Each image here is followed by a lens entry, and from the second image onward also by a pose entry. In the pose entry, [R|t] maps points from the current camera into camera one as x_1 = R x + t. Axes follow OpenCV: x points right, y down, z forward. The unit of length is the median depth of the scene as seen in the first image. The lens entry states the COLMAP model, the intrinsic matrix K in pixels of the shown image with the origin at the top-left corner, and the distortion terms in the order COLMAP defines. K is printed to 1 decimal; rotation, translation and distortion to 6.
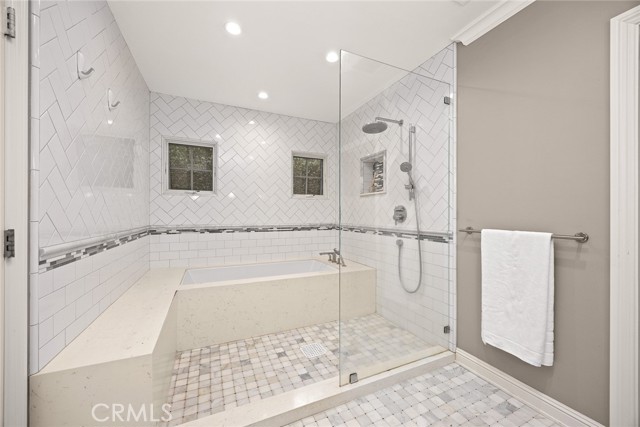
lens RADIAL K [[244.6, 0, 320.0], [0, 244.6, 213.5], [0, 0, 1]] dist [0.000310, -0.000008]
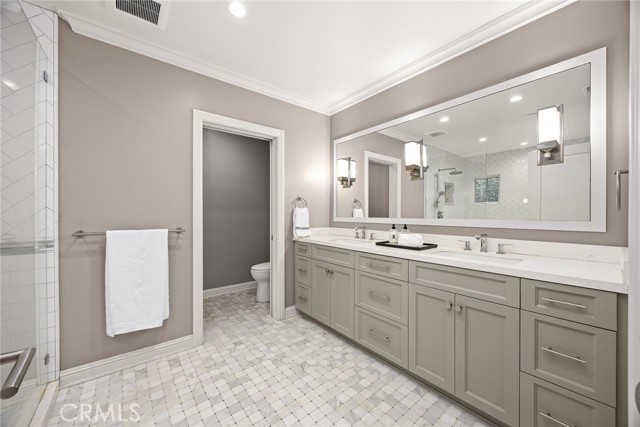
lens RADIAL K [[244.6, 0, 320.0], [0, 244.6, 213.5], [0, 0, 1]] dist [0.000310, -0.000008]
pose [[-0.245256, -0.002646, 0.969455, -0.517385], [-0.001805, 0.999996, 0.002273, -0.013450], [-0.969457, -0.001193, -0.245260, 0.339342]]
